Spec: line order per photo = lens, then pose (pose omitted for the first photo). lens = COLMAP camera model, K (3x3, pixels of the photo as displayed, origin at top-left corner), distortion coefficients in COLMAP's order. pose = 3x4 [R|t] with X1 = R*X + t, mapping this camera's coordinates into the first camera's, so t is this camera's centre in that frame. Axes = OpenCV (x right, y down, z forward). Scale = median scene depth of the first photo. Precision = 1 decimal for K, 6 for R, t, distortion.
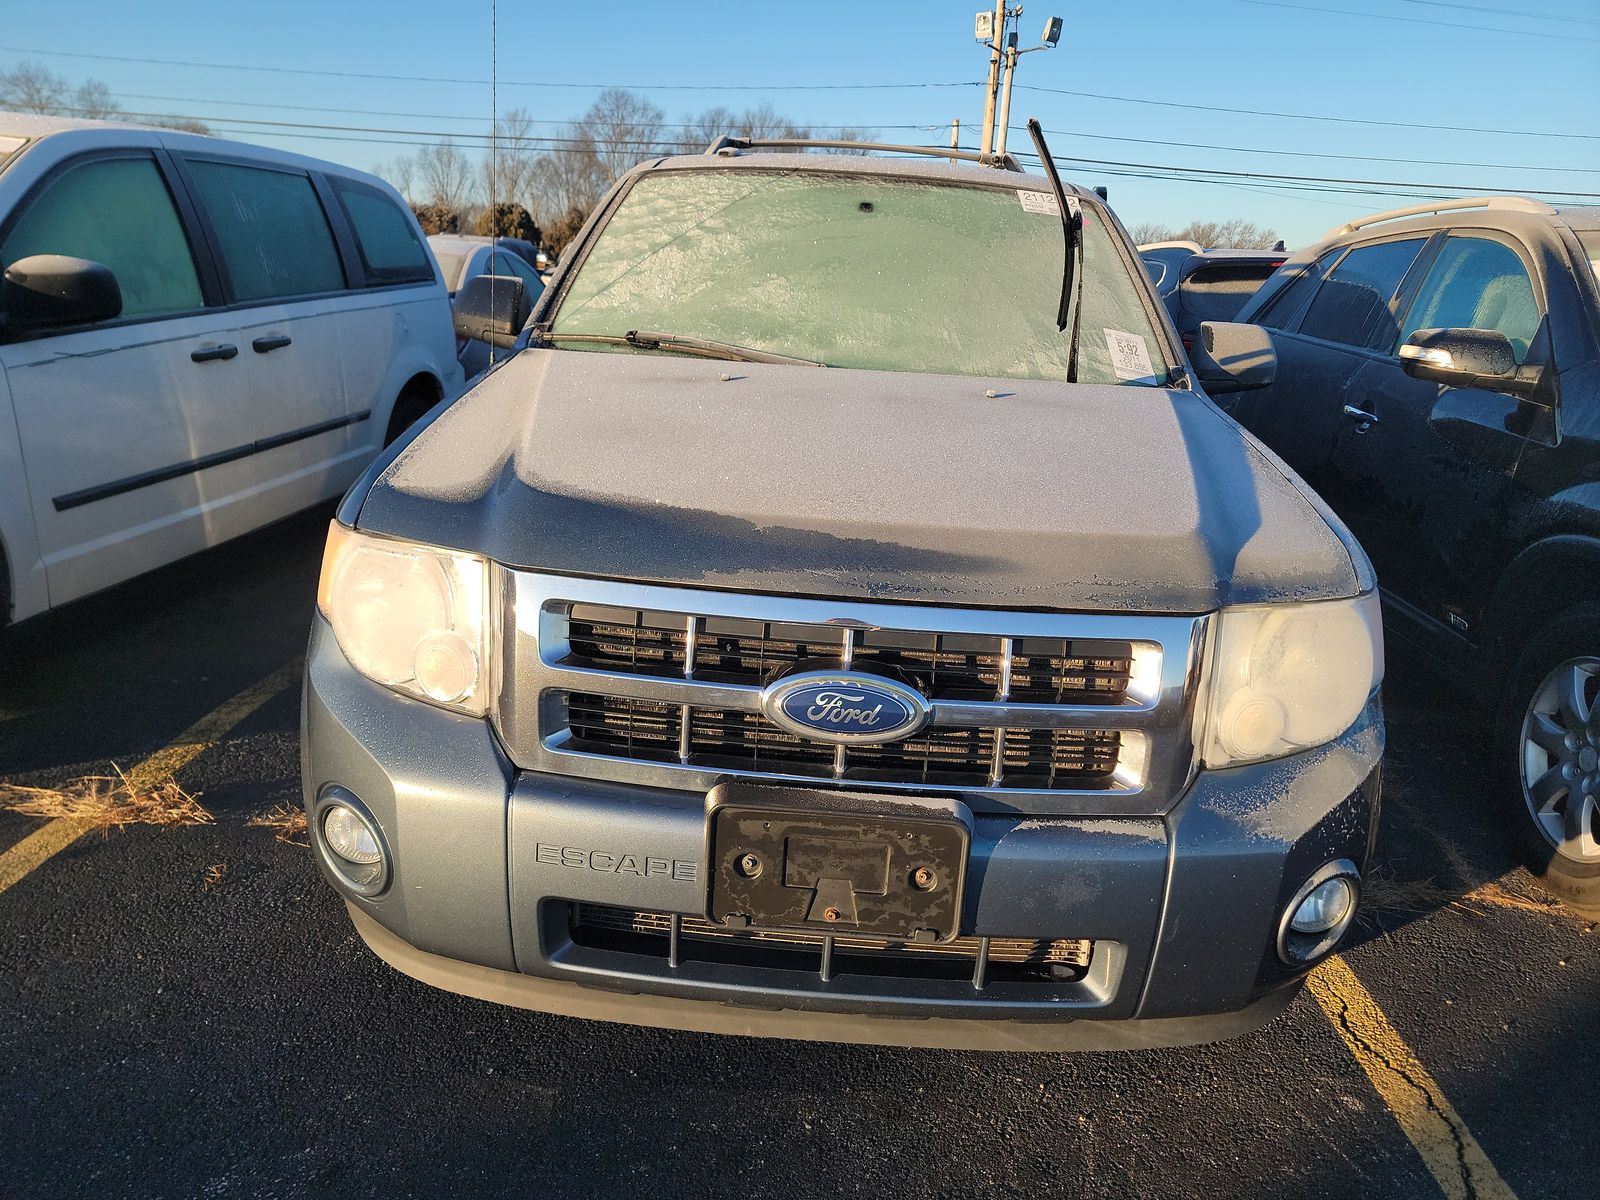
lens RADIAL K [[1137.1, 0, 808.0], [0, 1137.1, 602.0], [0, 0, 1]] dist [0.048638, -0.044410]
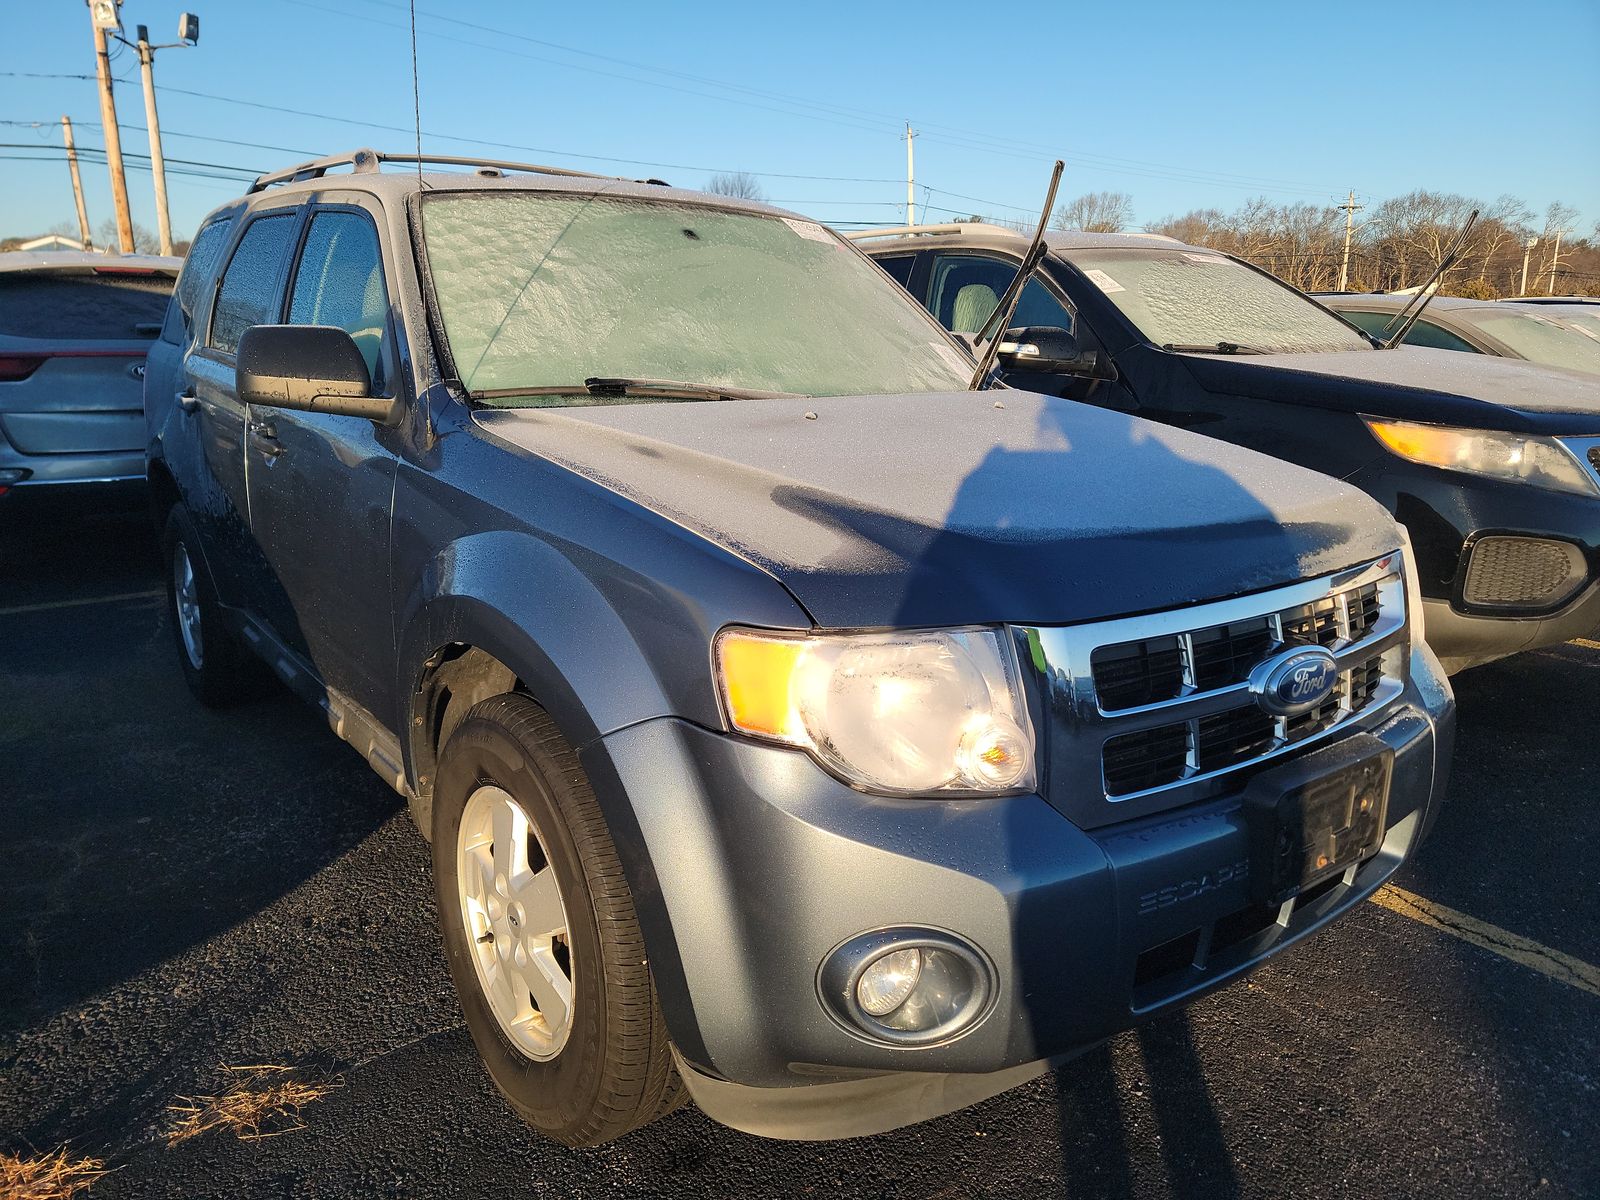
lens RADIAL K [[1137.1, 0, 797.1], [0, 1137.1, 587.9], [0, 0, 1]] dist [0.048638, -0.044410]
pose [[0.770765, -0.193541, 0.607011, -0.592114], [0.205908, 0.977286, 0.050144, -0.090577], [-0.602928, 0.086339, 0.793110, 0.220983]]
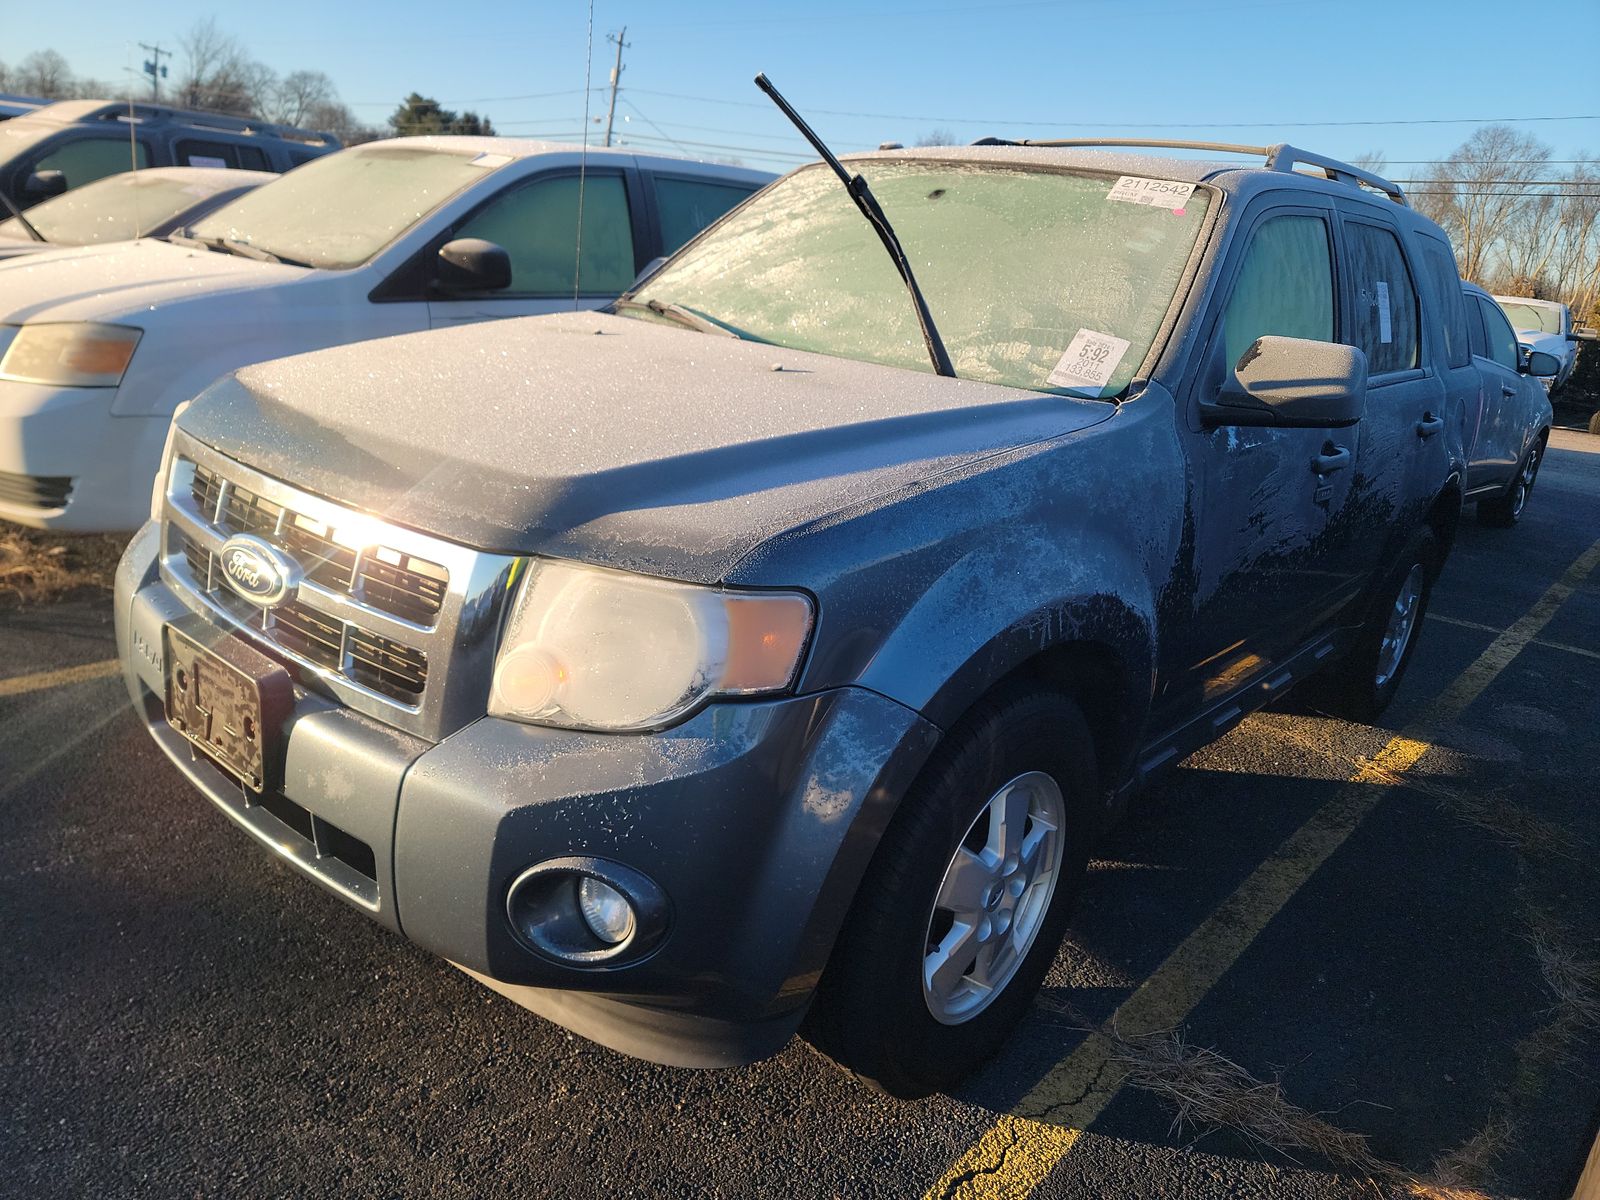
lens RADIAL K [[1137.1, 0, 792.4], [0, 1137.1, 607.6], [0, 0, 1]] dist [0.048638, -0.044410]
pose [[0.775007, 0.208012, -0.596737, 0.667337], [-0.227689, 0.972767, 0.043381, -0.026642], [0.589510, 0.102249, 0.801264, 0.221128]]
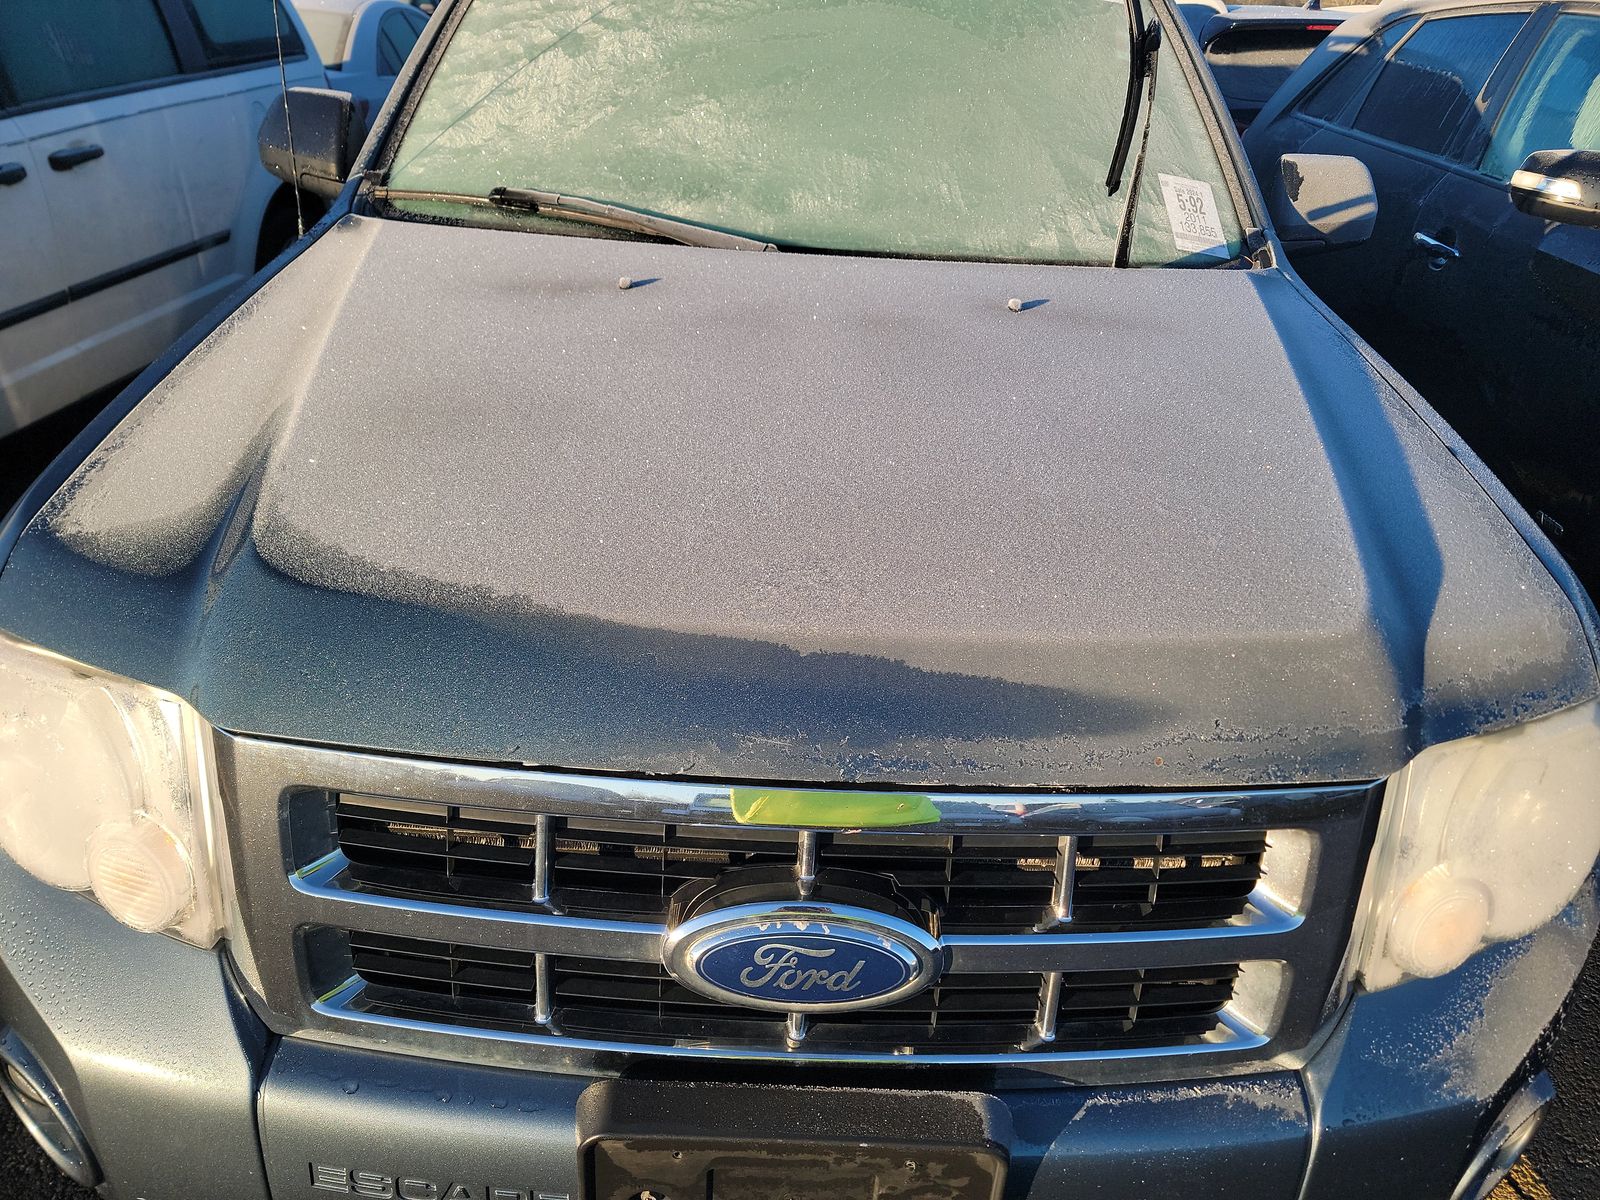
lens RADIAL K [[1137.1, 0, 828.9], [0, 1137.1, 591.9], [0, 0, 1]] dist [0.048638, -0.044410]
pose [[0.999005, -0.020987, 0.039351, 0.015121], [0.013330, 0.982533, 0.185609, -0.120587], [-0.042559, -0.184899, 0.981835, 0.252565]]
